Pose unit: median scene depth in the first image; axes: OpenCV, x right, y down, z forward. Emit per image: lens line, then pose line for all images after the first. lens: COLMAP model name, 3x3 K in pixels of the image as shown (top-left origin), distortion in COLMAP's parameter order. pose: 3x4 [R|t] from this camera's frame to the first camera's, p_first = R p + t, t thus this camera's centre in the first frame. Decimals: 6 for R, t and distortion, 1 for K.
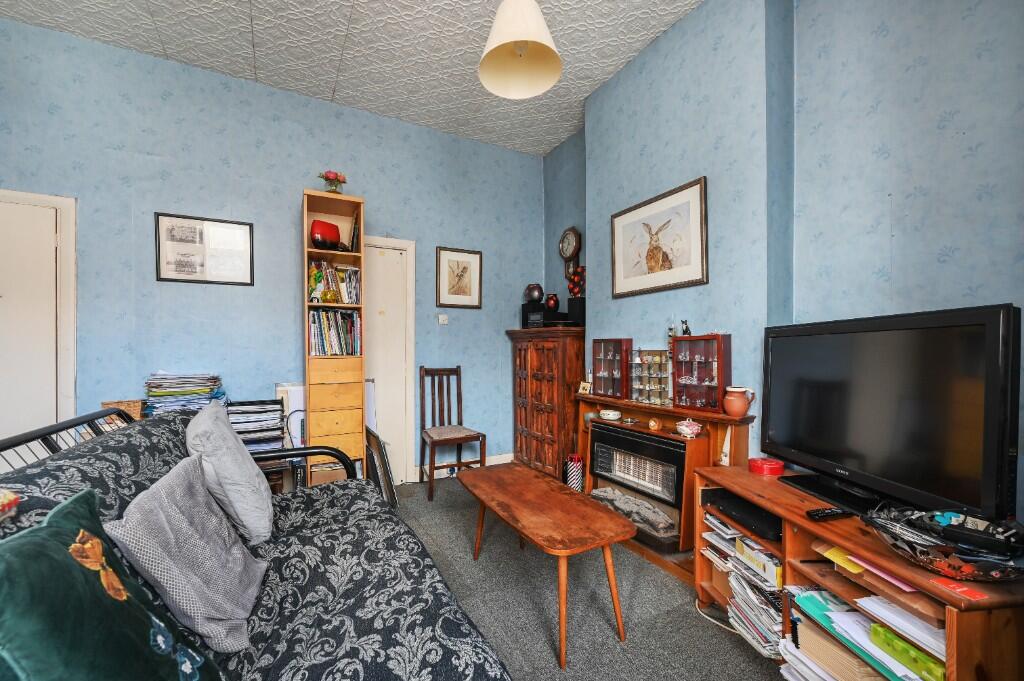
lens RADIAL K [[409.9, 0, 508.4], [0, 409.9, 362.6], [0, 0, 1]] dist [-0.001188, -0.000105]
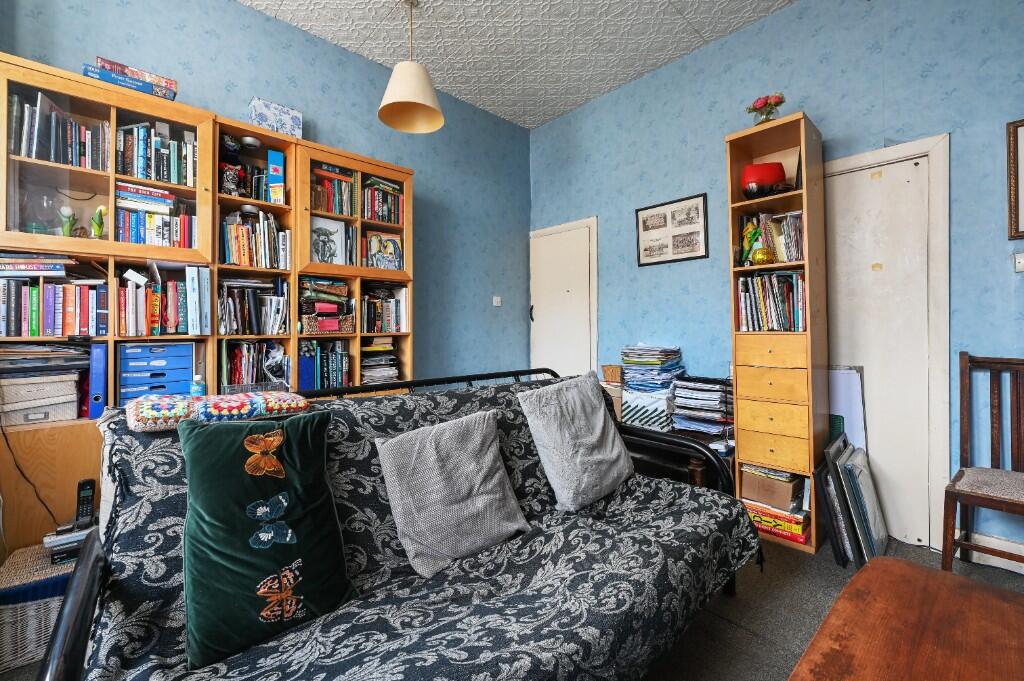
lens RADIAL K [[417.8, 0, 513.8], [0, 417.8, 331.4], [0, 0, 1]] dist [-0.001864, -0.000161]
pose [[0.266021, 0.011165, -0.963903, 0.217797], [-0.022406, 0.999734, 0.005397, -0.011186], [0.963707, 0.020162, 0.266200, 0.335202]]
